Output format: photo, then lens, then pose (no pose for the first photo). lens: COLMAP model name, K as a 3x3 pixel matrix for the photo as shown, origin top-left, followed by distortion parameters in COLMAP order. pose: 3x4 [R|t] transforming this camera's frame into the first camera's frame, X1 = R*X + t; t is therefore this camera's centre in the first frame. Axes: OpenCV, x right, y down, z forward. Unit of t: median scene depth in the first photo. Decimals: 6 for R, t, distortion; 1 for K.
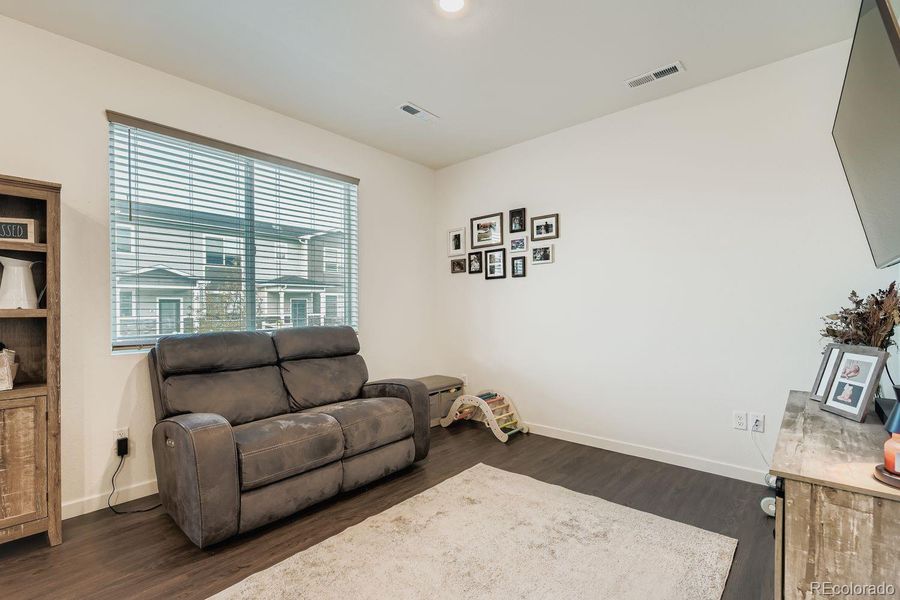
lens RADIAL K [[408.8, 0, 449.9], [0, 408.8, 308.5], [0, 0, 1]] dist [-0.001518, -0.002224]
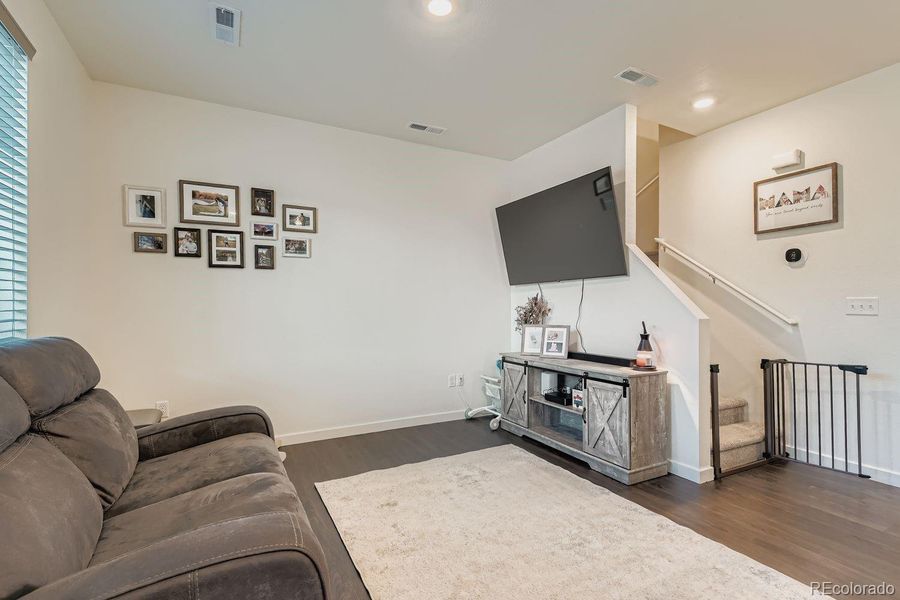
lens RADIAL K [[420.5, 0, 455.1], [0, 420.5, 304.4], [0, 0, 1]] dist [0.011466, -0.003592]
pose [[0.347862, 0.008009, 0.937512, -0.552937], [0.000075, 0.999963, -0.008570, 0.005481], [-0.937546, 0.003052, 0.347848, 0.339773]]
